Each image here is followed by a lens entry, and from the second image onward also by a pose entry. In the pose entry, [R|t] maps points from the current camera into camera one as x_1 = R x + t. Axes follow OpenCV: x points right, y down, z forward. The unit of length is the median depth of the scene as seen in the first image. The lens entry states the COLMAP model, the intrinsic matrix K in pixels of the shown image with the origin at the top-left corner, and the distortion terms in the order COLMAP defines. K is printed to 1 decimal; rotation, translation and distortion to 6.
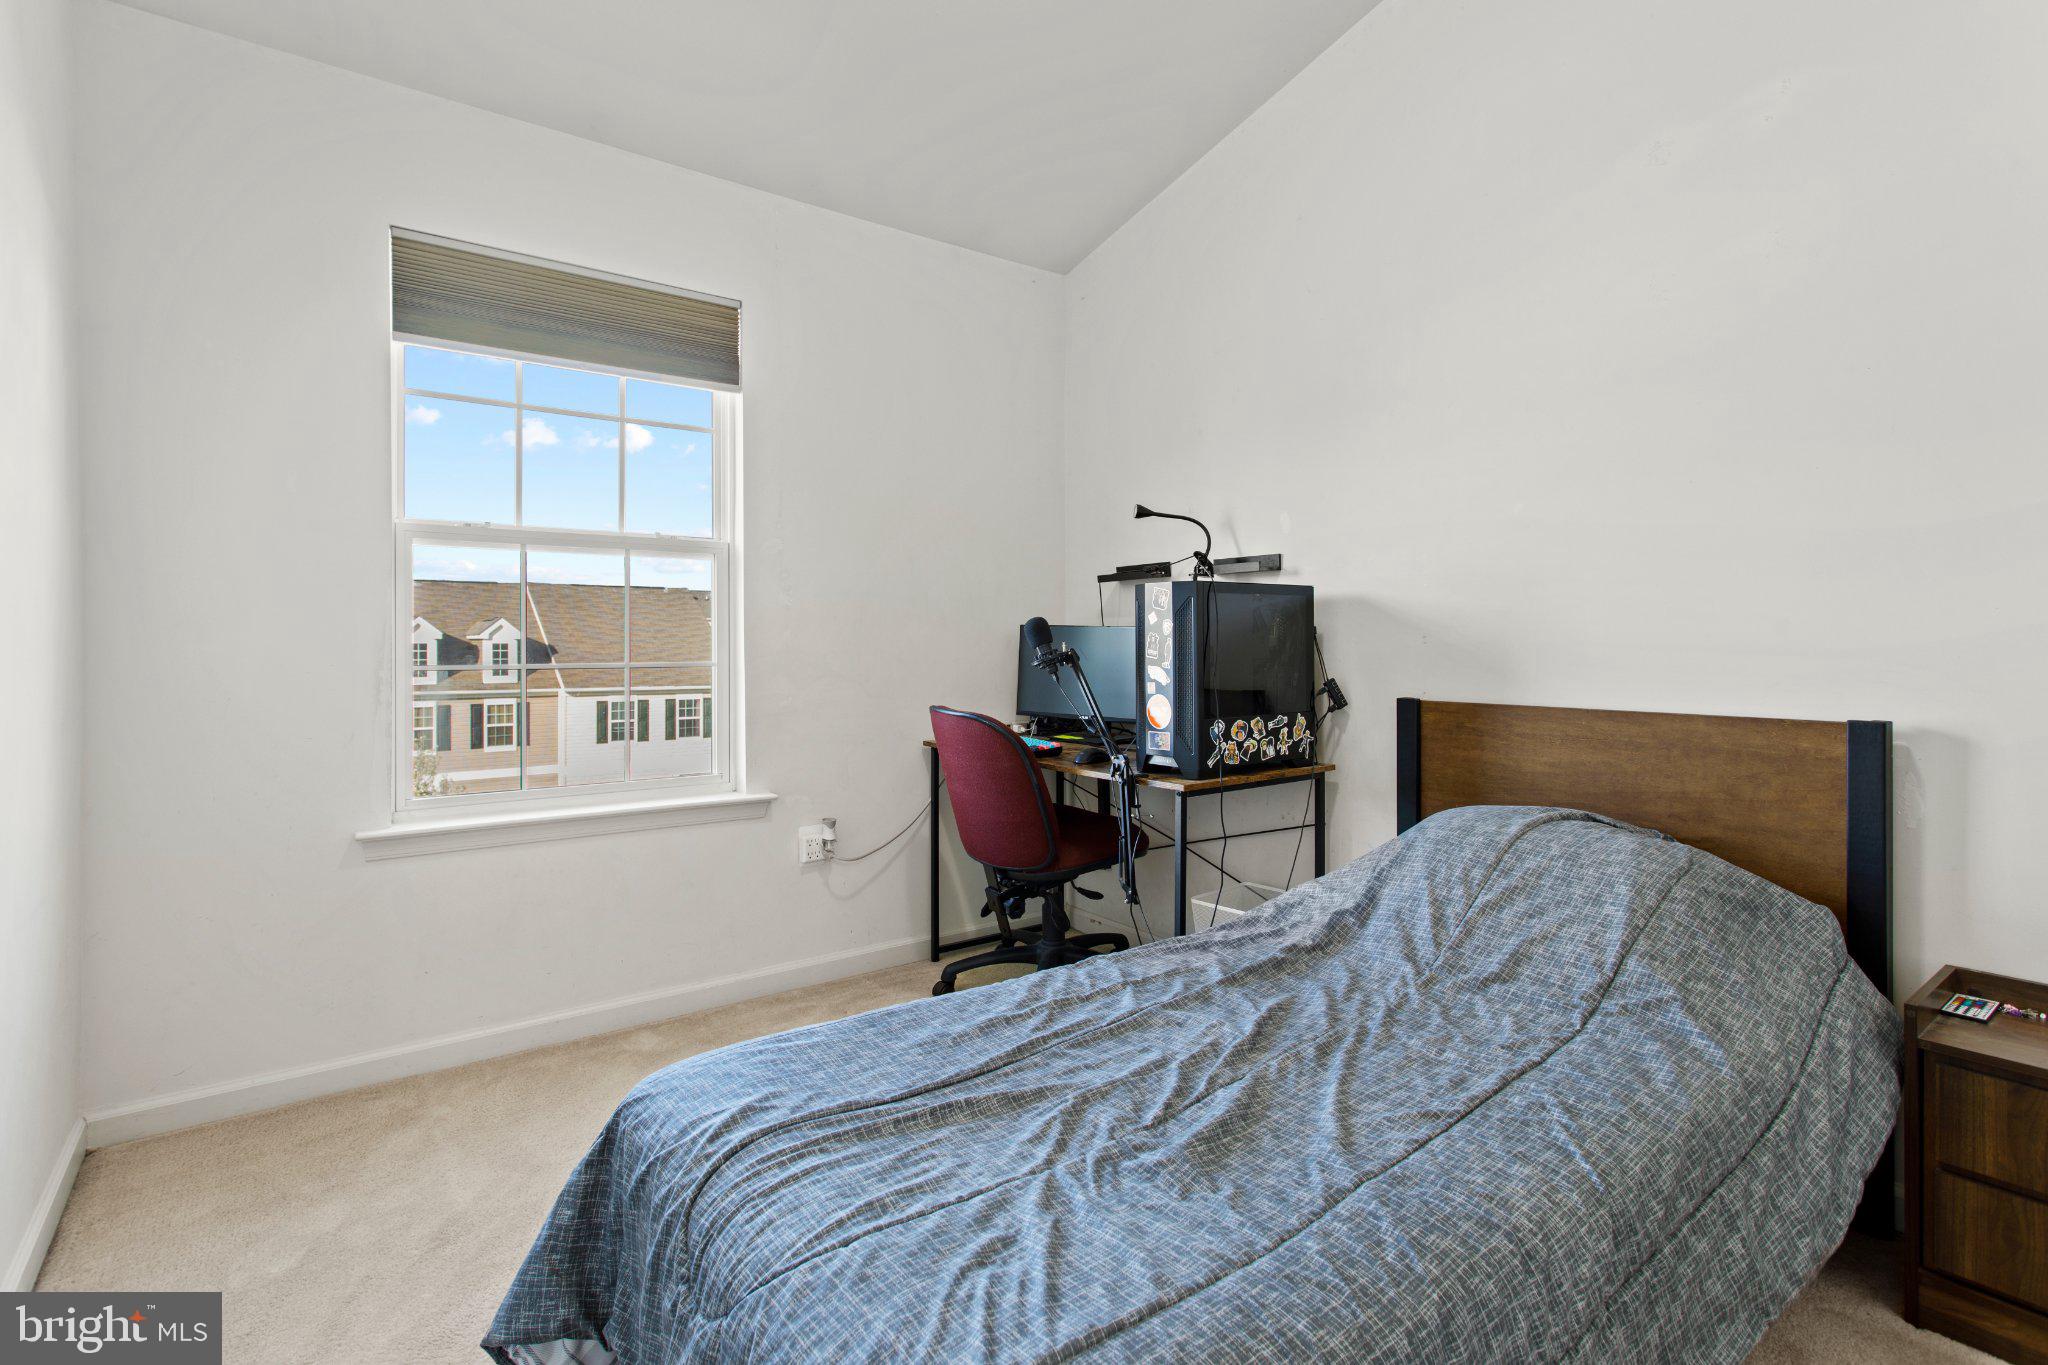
lens RADIAL K [[972.9, 0, 1045.3], [0, 972.9, 651.0], [0, 0, 1]] dist [0.000725, 0.002956]
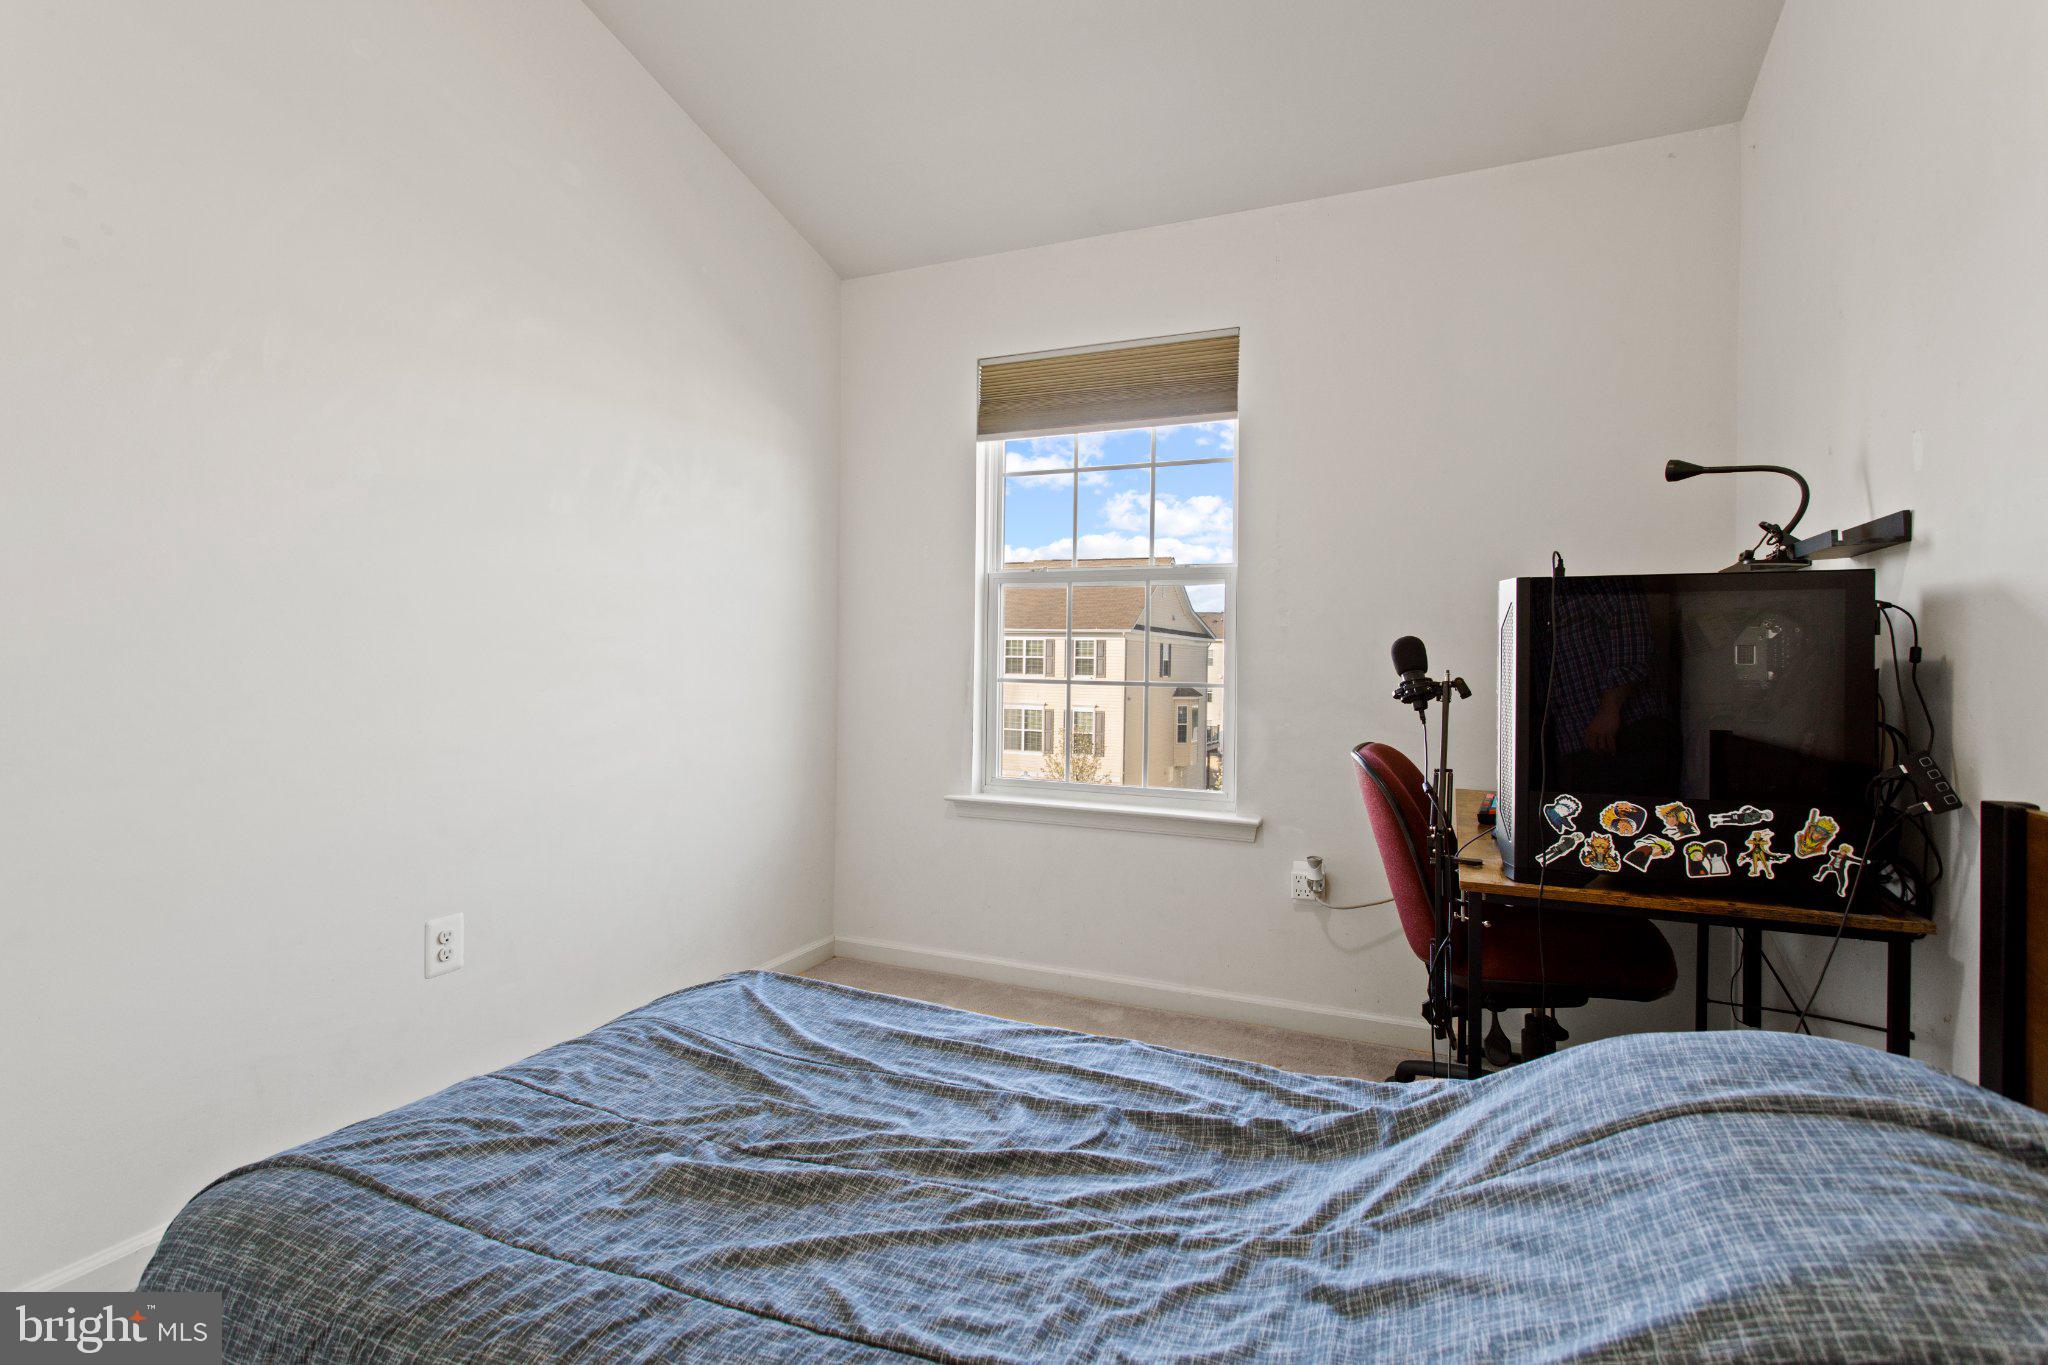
lens RADIAL K [[972.9, 0, 1035.5], [0, 972.9, 676.0], [0, 0, 1]] dist [0.000725, 0.002956]
pose [[0.486799, 0.021472, -0.873250, 0.562504], [-0.023443, 0.999659, 0.011512, -0.005541], [0.873199, 0.014868, 0.487136, 0.392564]]
